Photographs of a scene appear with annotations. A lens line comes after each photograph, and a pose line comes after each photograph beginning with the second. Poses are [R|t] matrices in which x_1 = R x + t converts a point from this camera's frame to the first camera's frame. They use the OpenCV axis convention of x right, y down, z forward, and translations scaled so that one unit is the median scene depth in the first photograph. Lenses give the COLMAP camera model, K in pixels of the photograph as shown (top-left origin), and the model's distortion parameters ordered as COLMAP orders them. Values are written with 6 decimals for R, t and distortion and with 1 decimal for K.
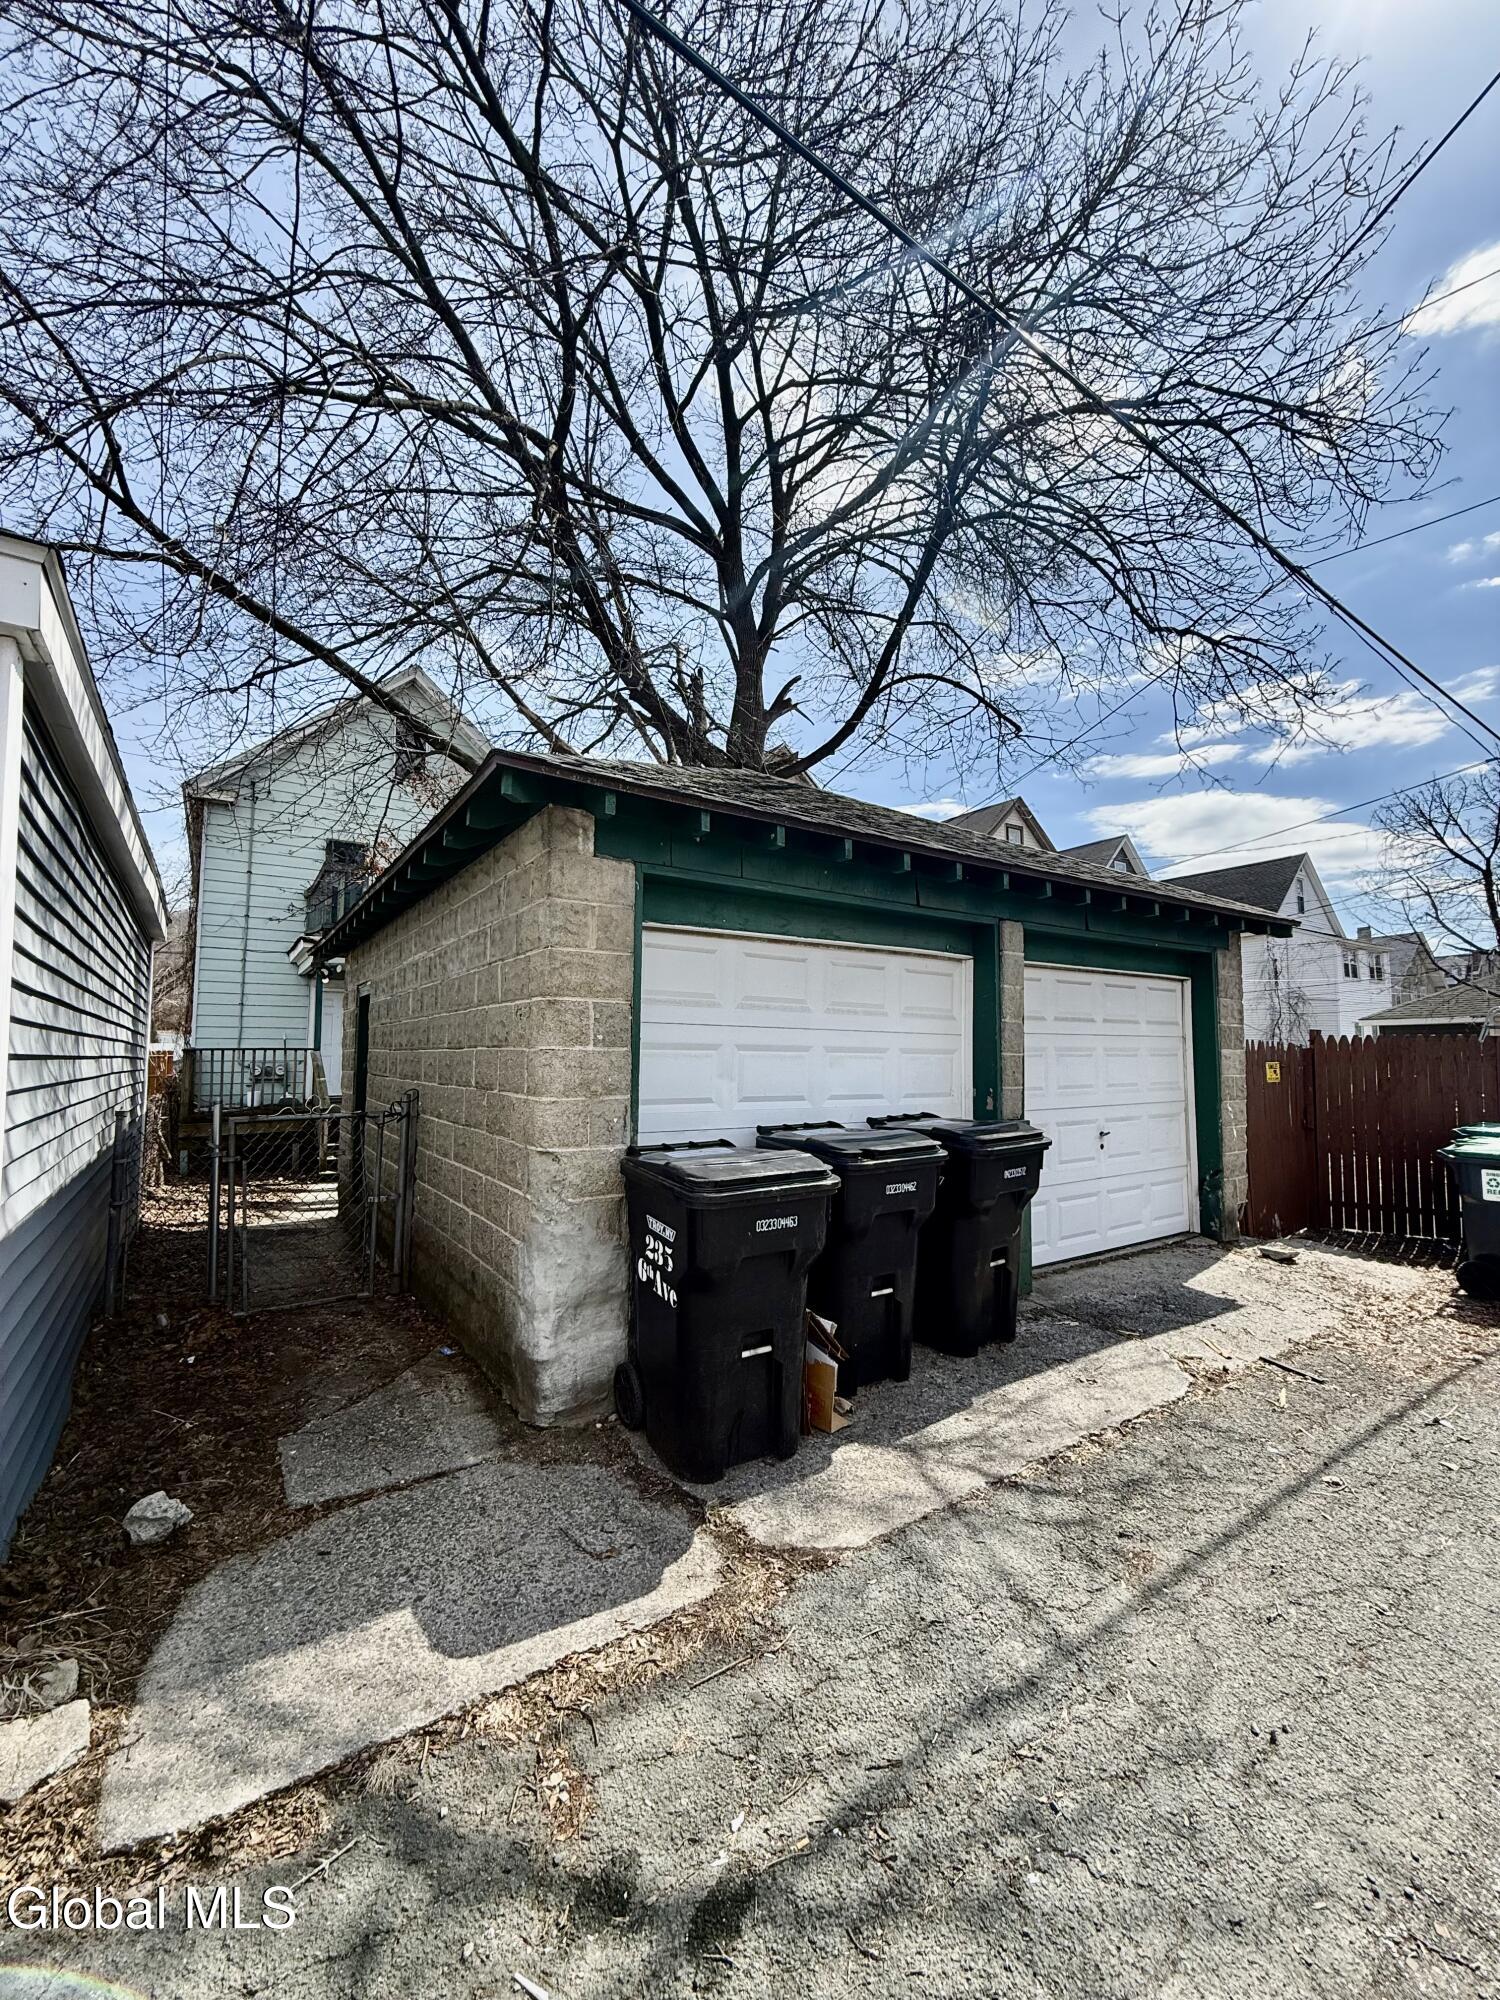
lens RADIAL K [[795.4, 0, 755.8], [0, 795.4, 1000.6], [0, 0, 1]] dist [0.001954, 0.000671]
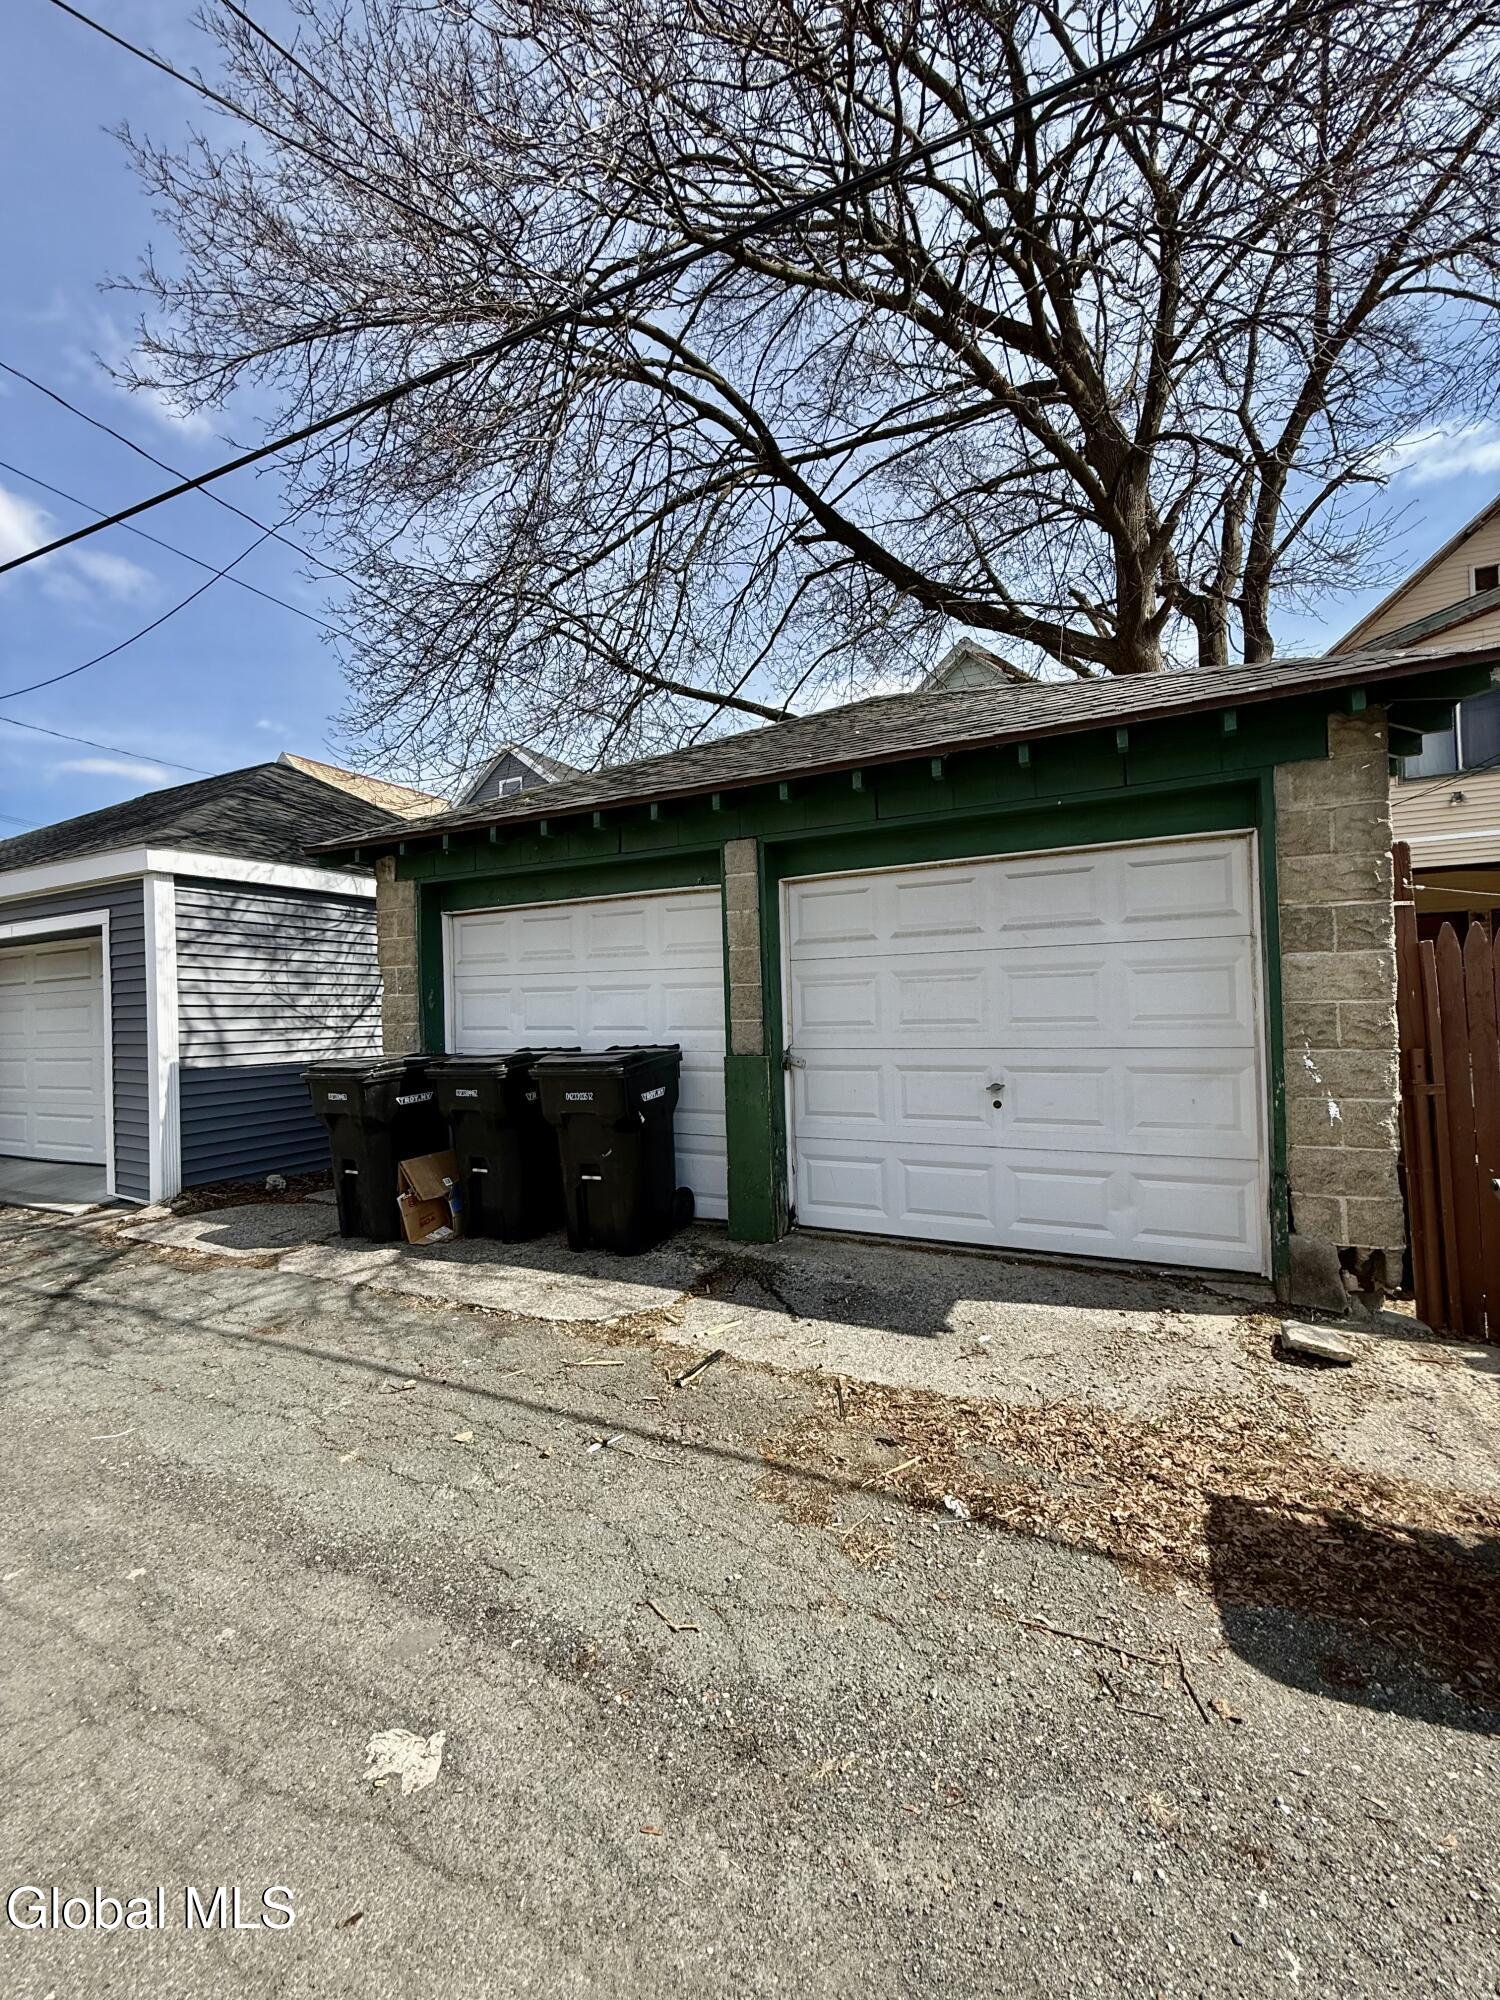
lens RADIAL K [[795.4, 0, 749.8], [0, 795.4, 996.0], [0, 0, 1]] dist [0.001954, 0.000671]
pose [[0.497459, -0.028983, -0.867003, 1.589018], [0.082577, 0.996485, 0.014069, 0.096263], [0.863548, -0.078593, 0.498104, 0.767300]]
